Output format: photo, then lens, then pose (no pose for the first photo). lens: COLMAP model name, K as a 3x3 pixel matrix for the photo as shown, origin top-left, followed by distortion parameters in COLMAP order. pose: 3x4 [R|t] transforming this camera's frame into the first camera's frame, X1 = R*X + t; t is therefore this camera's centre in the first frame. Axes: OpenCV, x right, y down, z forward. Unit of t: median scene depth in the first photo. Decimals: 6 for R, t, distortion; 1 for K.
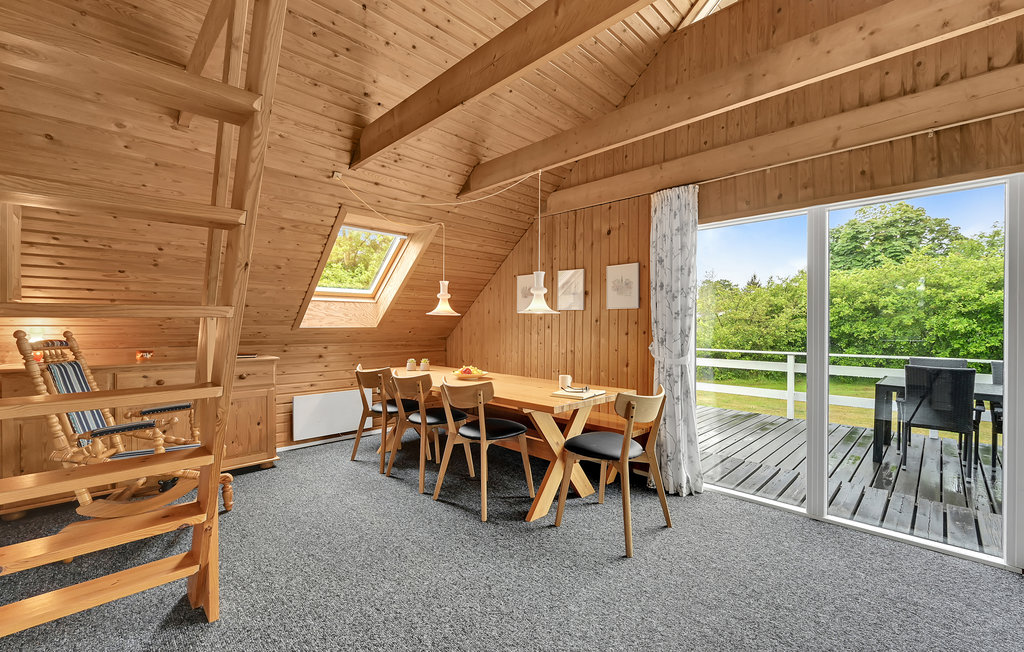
lens RADIAL K [[437.8, 0, 515.9], [0, 437.8, 323.9], [0, 0, 1]] dist [-0.002674, -0.000347]
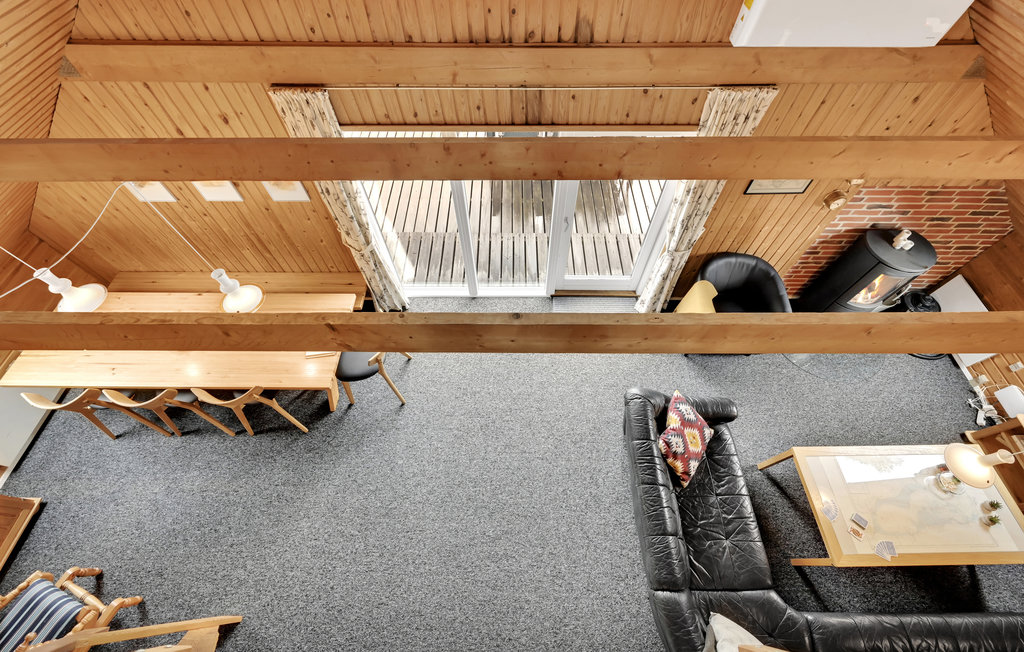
lens RADIAL K [[397.2, 0, 522.3], [0, 397.2, 328.7], [0, 0, 1]] dist [0.002464, 0.000238]
pose [[0.705549, -0.591959, 0.389597, 0.099098], [-0.004153, 0.546302, 0.837578, -0.699130], [-0.708649, -0.592570, 0.382984, 0.136722]]
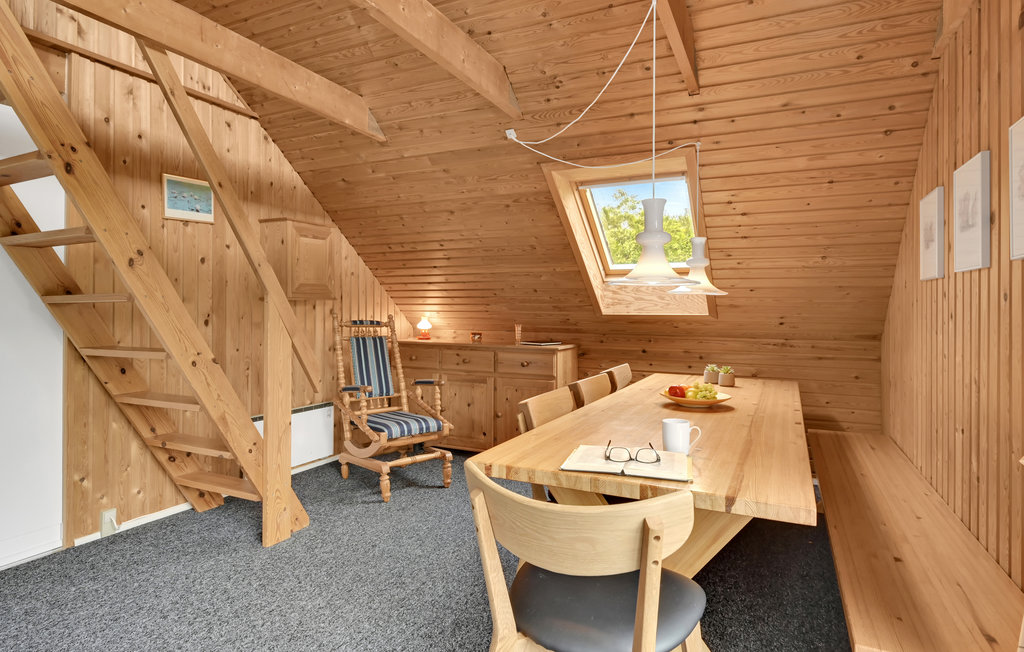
lens RADIAL K [[547.2, 0, 523.7], [0, 547.2, 309.4], [0, 0, 1]] dist [0.001991, 0.000369]
pose [[0.334016, -0.003151, -0.942562, 0.533202], [-0.003506, 0.999983, -0.004586, 0.004644], [0.942561, 0.004837, 0.333999, 0.607875]]
